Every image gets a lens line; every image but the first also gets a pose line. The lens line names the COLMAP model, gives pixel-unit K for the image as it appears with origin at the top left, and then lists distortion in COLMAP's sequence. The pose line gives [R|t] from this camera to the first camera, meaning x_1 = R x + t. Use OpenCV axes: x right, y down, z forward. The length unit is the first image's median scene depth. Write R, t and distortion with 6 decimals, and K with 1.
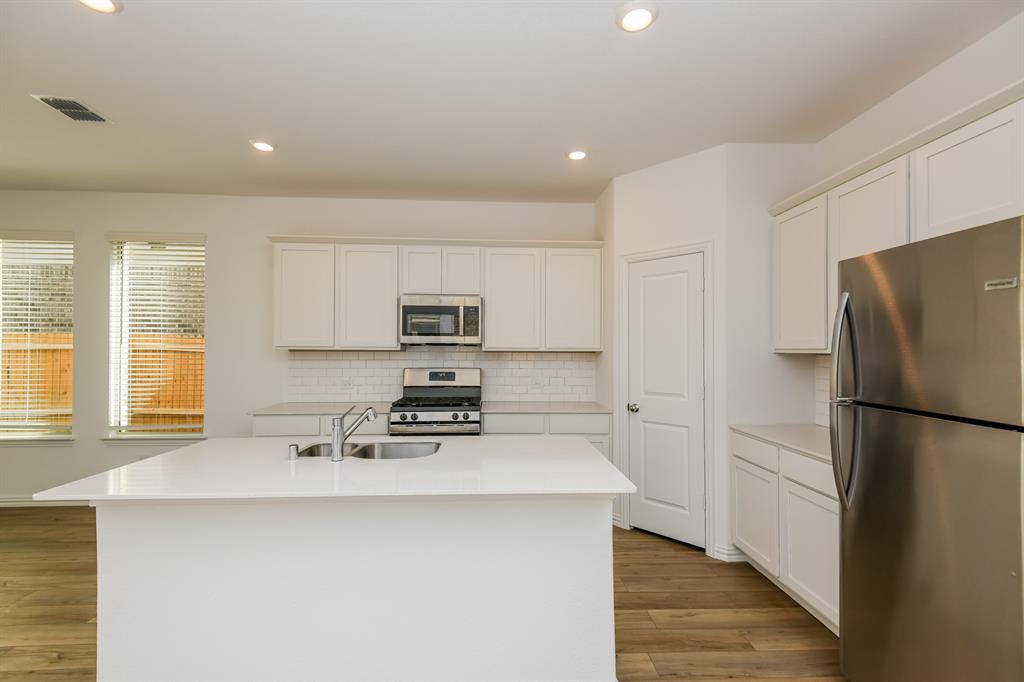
lens RADIAL K [[444.7, 0, 501.0], [0, 444.7, 348.9], [0, 0, 1]] dist [0.001870, 0.000128]
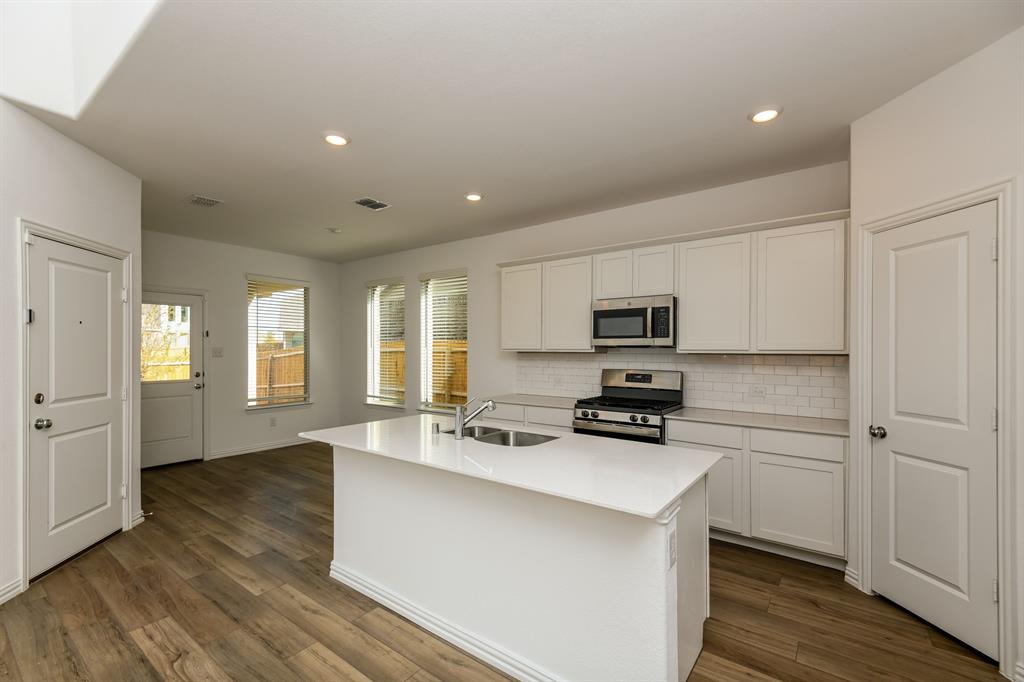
lens RADIAL K [[444.7, 0, 507.6], [0, 444.7, 347.9], [0, 0, 1]] dist [0.001870, 0.000128]
pose [[0.769774, -0.005089, -0.638296, 0.293404], [0.001151, 0.999978, -0.006584, -0.000429], [0.638315, 0.004333, 0.769763, 0.045848]]
